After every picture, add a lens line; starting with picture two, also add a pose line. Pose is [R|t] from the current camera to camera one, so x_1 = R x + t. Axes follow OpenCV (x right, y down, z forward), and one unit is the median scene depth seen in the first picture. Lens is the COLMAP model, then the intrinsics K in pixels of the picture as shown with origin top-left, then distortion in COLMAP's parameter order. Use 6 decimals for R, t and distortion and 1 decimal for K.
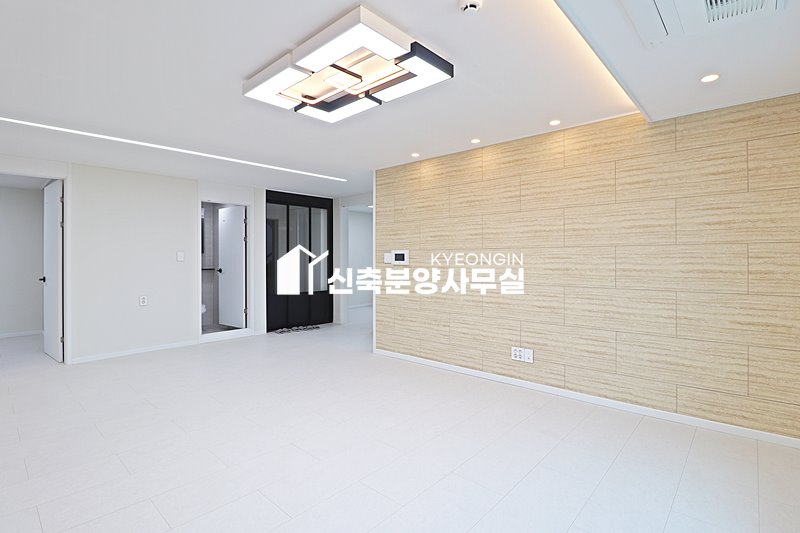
lens RADIAL K [[374.1, 0, 422.0], [0, 374.1, 252.6], [0, 0, 1]] dist [-0.009432, -0.009326]
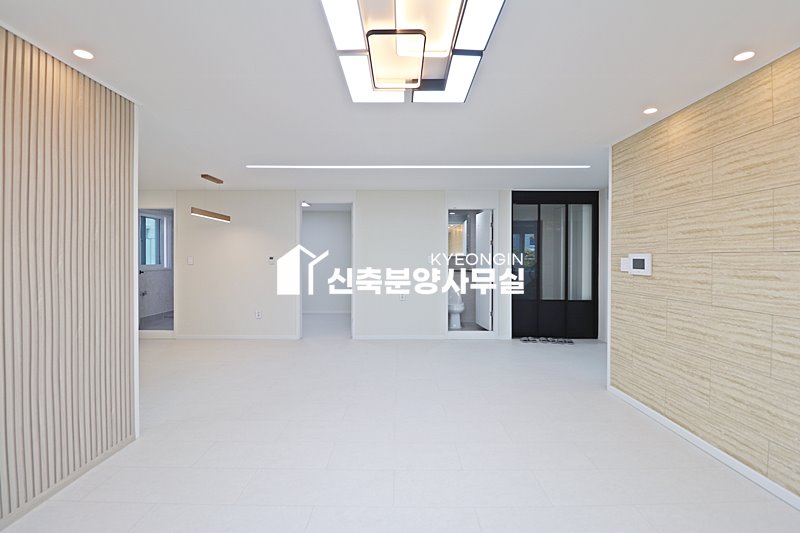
lens RADIAL K [[374.1, 0, 408.3], [0, 374.1, 257.3], [0, 0, 1]] dist [-0.009432, -0.009326]
pose [[0.652174, 0.006344, -0.758043, 0.212365], [0.000408, 0.999962, 0.008720, -0.006985], [0.758069, -0.005996, 0.652147, 0.252829]]
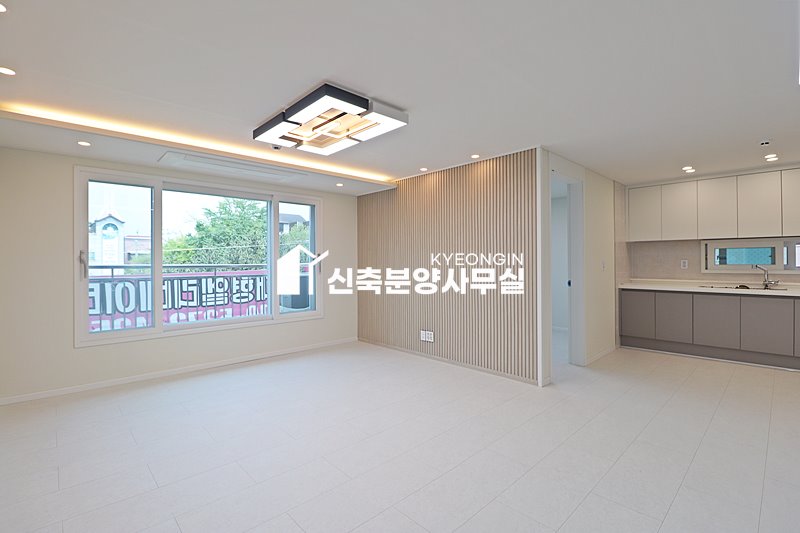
lens RADIAL K [[374.1, 0, 401.1], [0, 374.1, 262.4], [0, 0, 1]] dist [-0.009432, -0.009326]
pose [[-0.993599, 0.012188, 0.112304, -0.360215], [0.011344, 0.999902, -0.008152, 0.017472], [-0.112393, -0.006826, -0.993640, 1.273742]]
